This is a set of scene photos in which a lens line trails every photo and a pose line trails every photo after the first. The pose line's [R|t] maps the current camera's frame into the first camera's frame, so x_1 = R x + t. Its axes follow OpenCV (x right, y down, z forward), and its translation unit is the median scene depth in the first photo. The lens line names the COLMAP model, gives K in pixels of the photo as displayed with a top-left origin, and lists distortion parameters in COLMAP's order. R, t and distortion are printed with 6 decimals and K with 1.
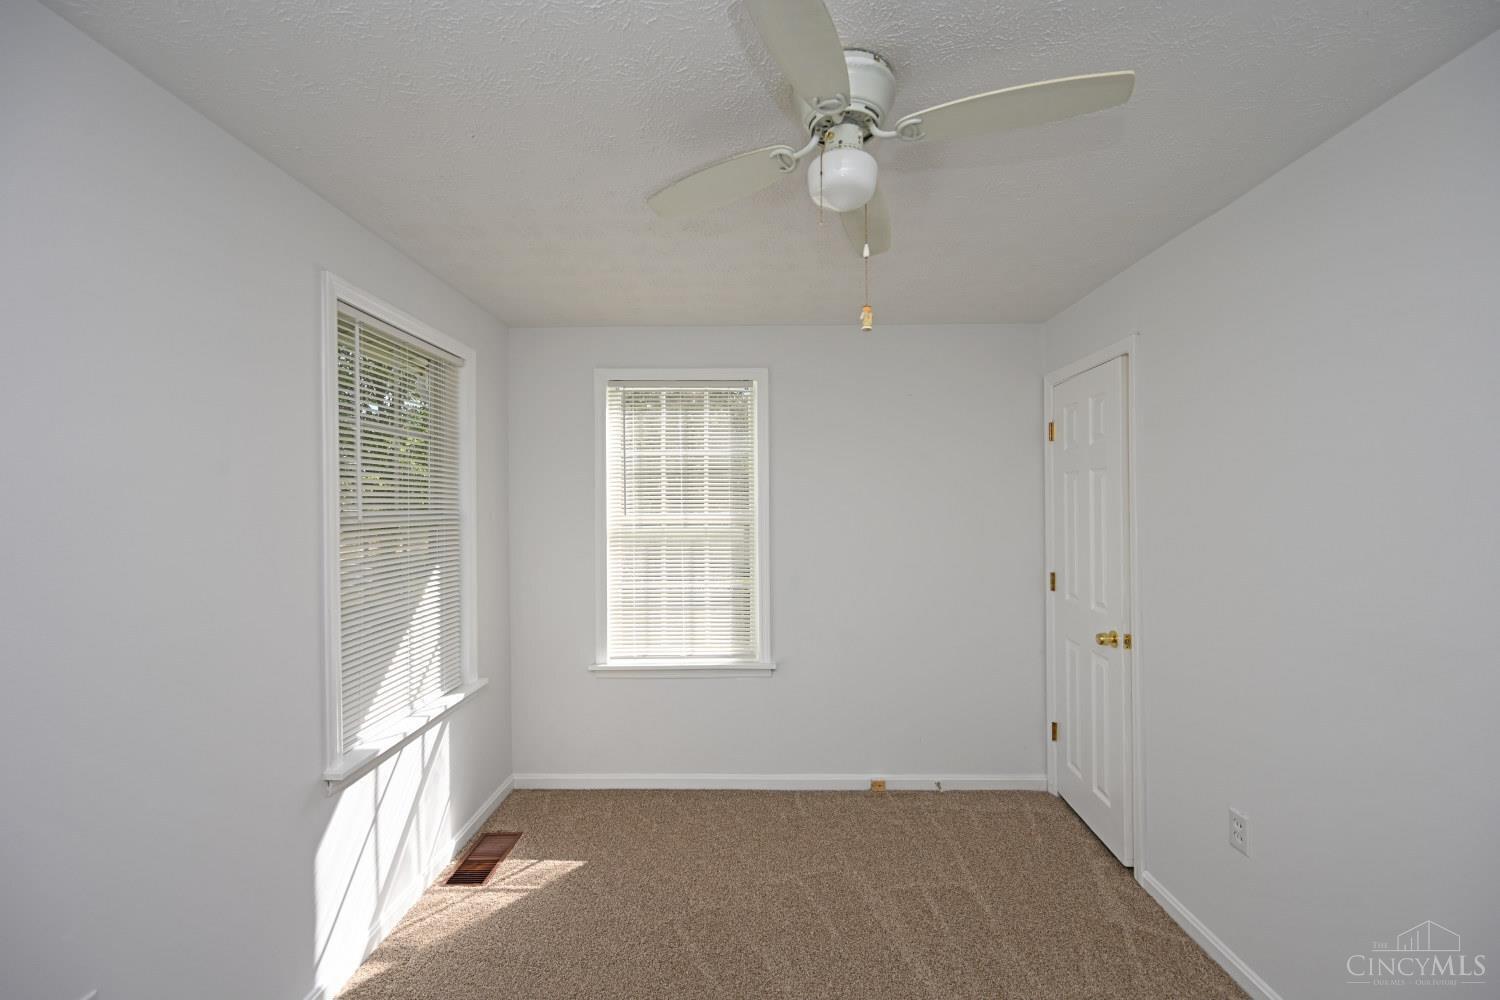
lens RADIAL K [[590.5, 0, 751.2], [0, 590.5, 503.1], [0, 0, 1]] dist [-0.002443, -0.000441]
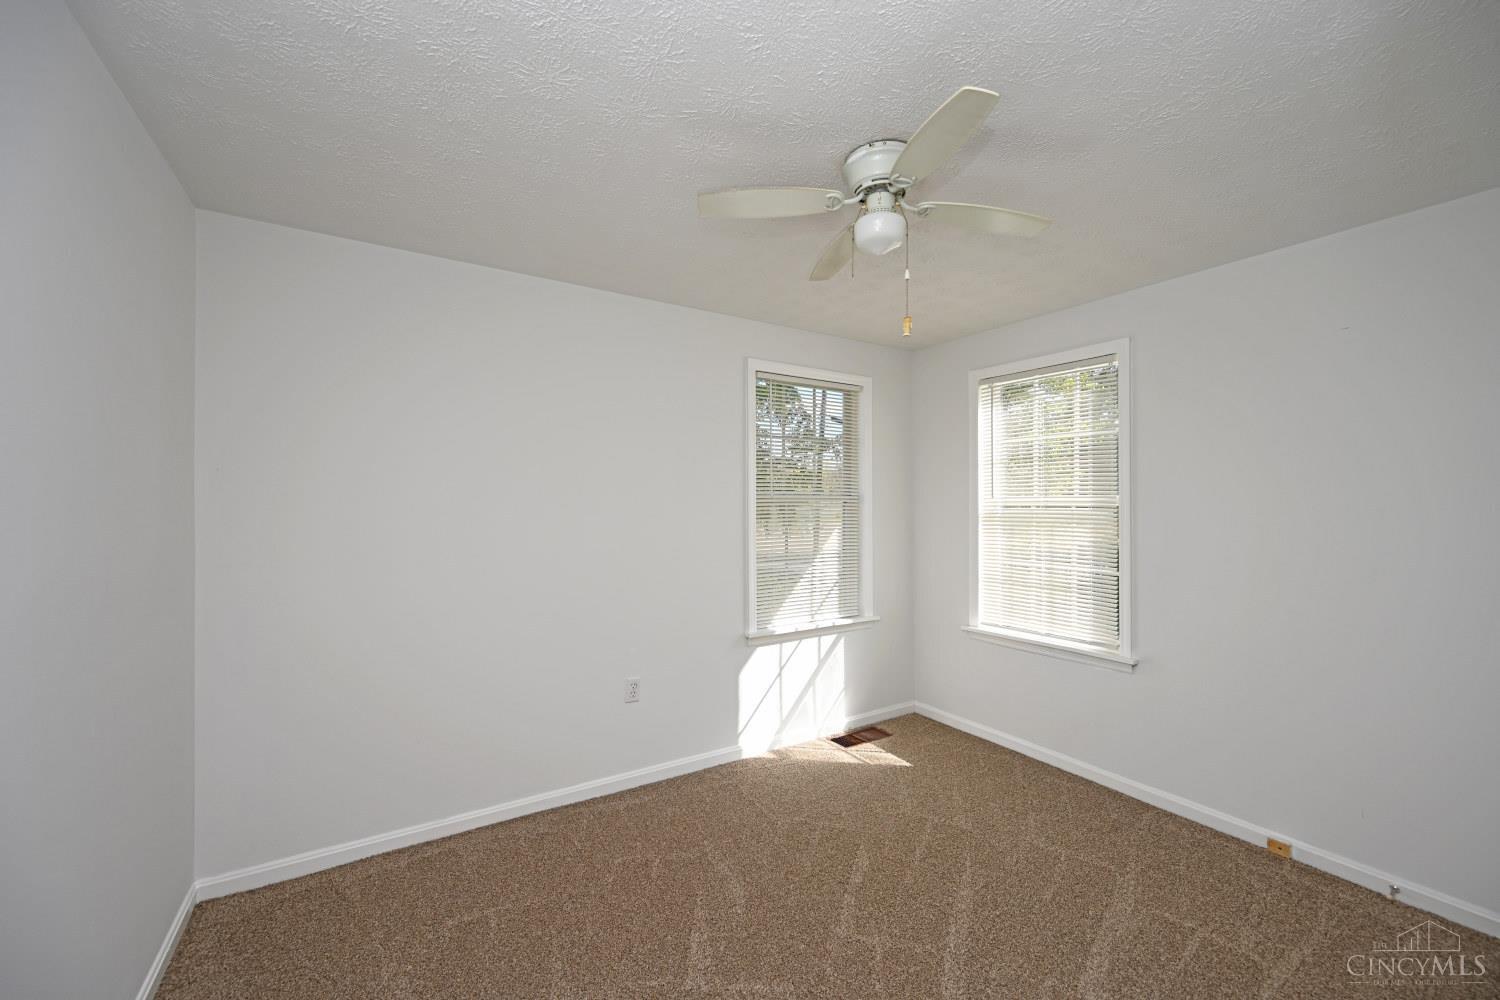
lens RADIAL K [[590.5, 0, 753.6], [0, 590.5, 499.6], [0, 0, 1]] dist [-0.002443, -0.000441]
pose [[0.544060, -0.004868, -0.839032, 0.549992], [-0.000002, 0.999983, -0.005804, 0.035291], [0.839046, 0.003160, 0.544051, 0.012014]]
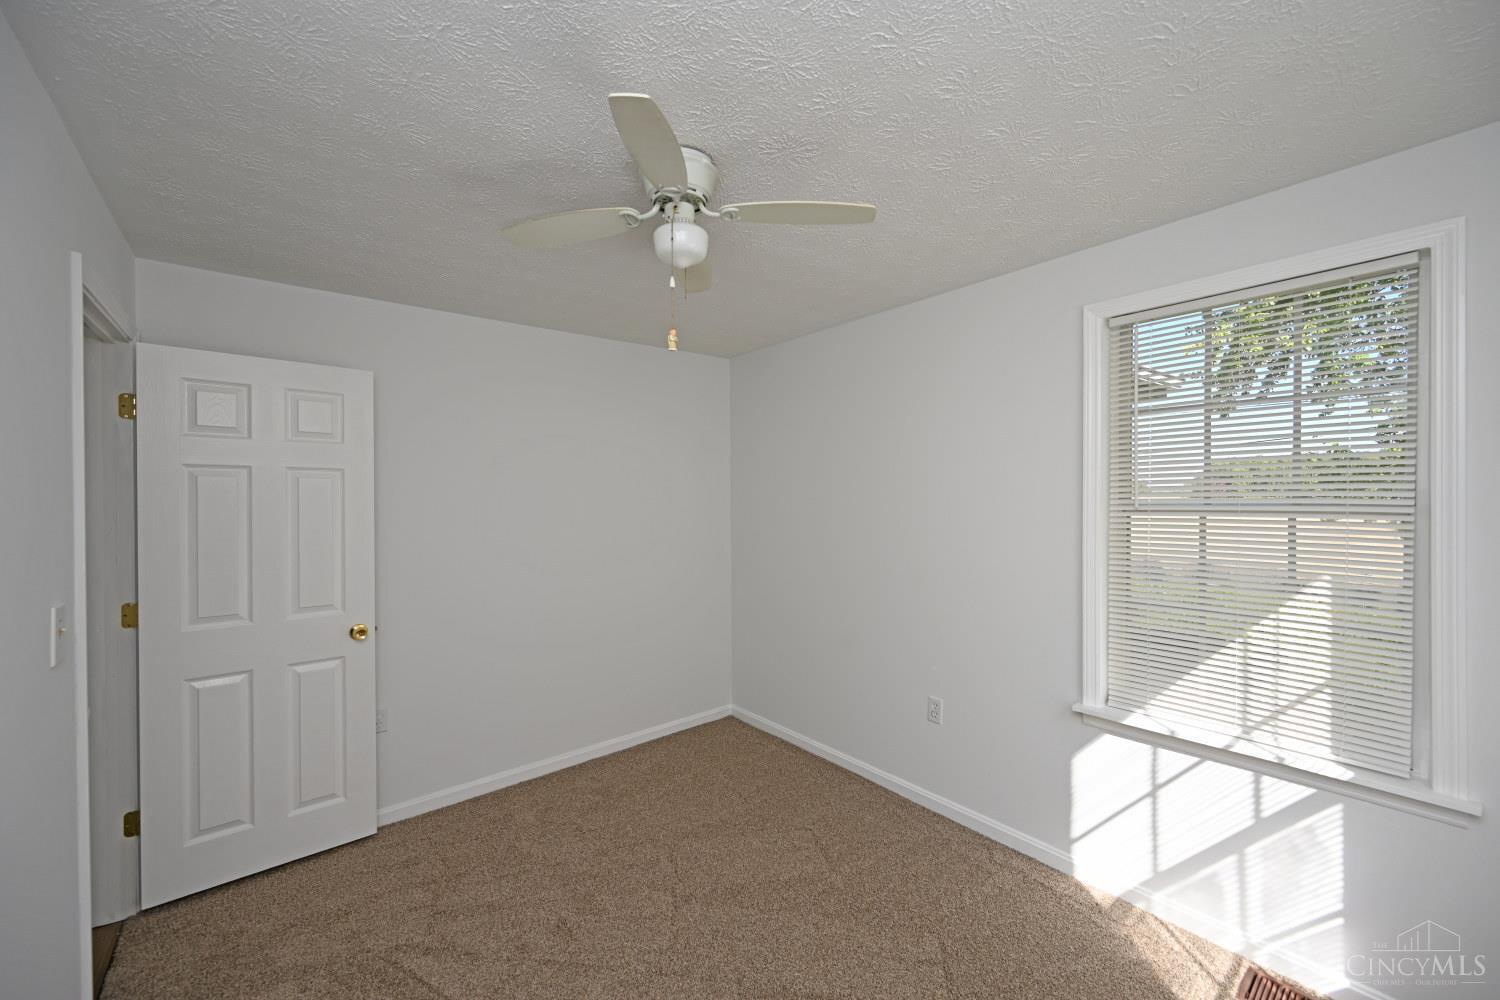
lens RADIAL K [[590.5, 0, 751.8], [0, 590.5, 502.8], [0, 0, 1]] dist [-0.002443, -0.000441]
pose [[-0.778918, 0.013436, -0.626982, 0.421417], [0.014215, 0.999892, 0.003766, 0.003327], [0.626965, -0.005979, -0.779024, 1.018149]]
